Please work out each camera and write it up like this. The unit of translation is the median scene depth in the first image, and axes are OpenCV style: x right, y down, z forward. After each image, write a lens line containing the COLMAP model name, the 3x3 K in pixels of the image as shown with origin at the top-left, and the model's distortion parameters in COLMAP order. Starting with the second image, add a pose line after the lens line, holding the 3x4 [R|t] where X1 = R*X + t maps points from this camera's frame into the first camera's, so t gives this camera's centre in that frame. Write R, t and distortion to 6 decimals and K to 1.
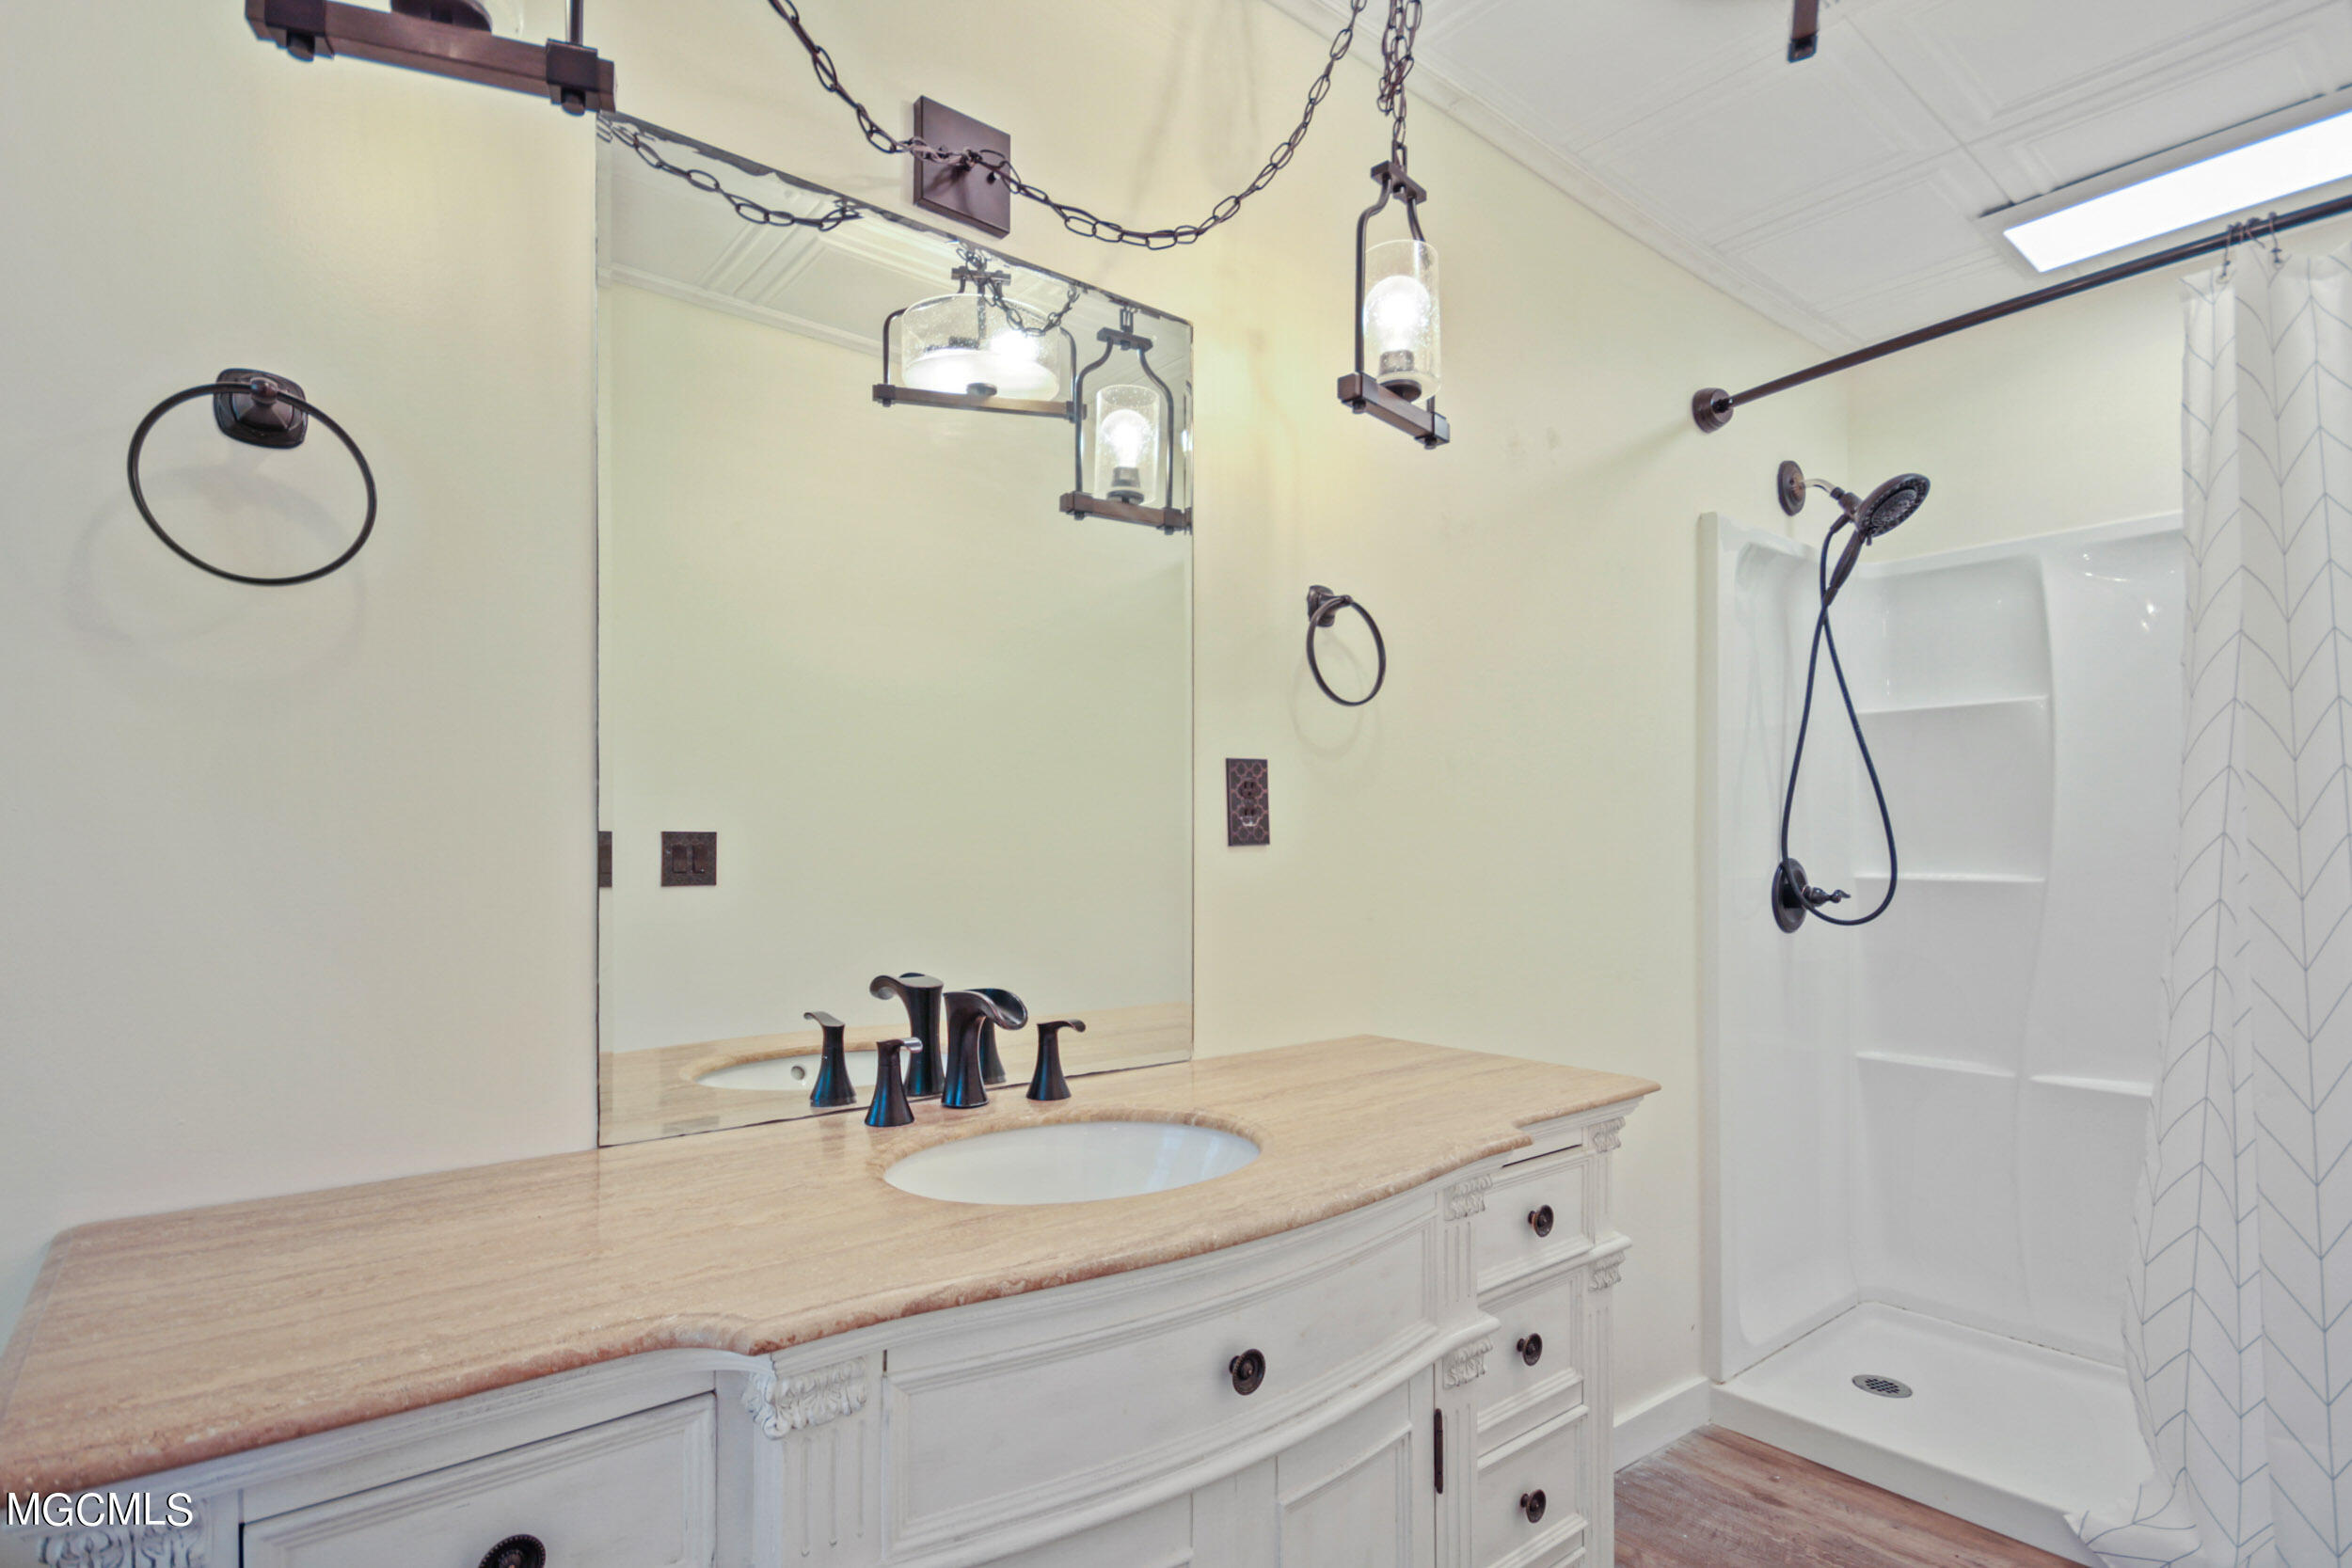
lens RADIAL K [[1172.1, 0, 1176.0], [0, 1172.1, 784.0], [0, 0, 1]] dist [0.019853, -0.000219]
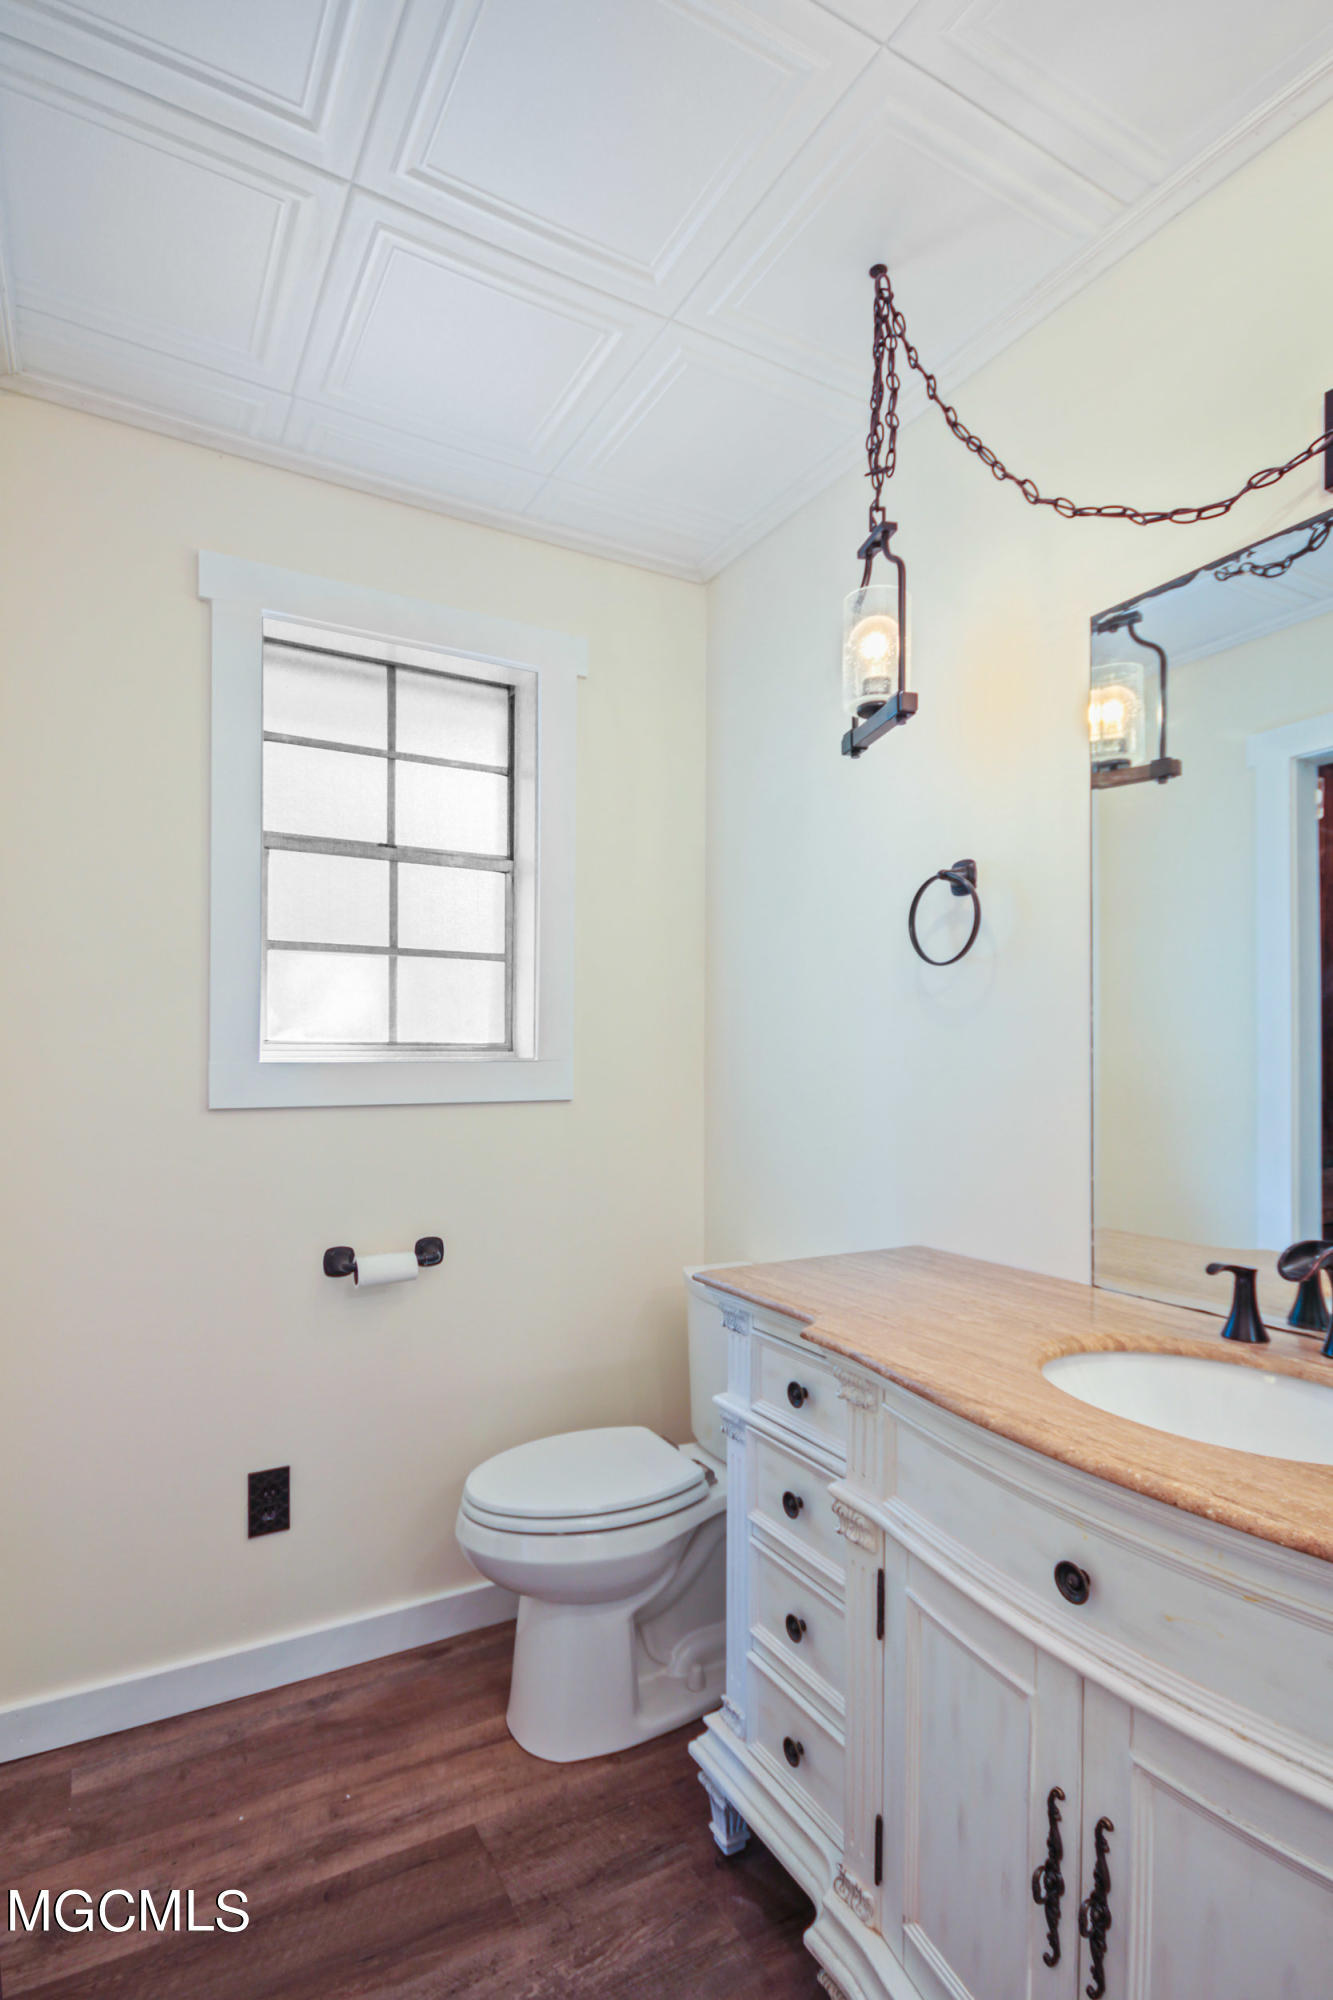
lens RADIAL K [[996.8, 0, 671.4], [0, 996.8, 1076.2], [0, 0, 1]] dist [0.019853, -0.000219]
pose [[-0.181762, 0.000451, -0.983343, 1.057746], [0.048799, 0.998772, -0.008562, 0.025004], [0.982131, -0.049543, -0.181561, 0.847813]]
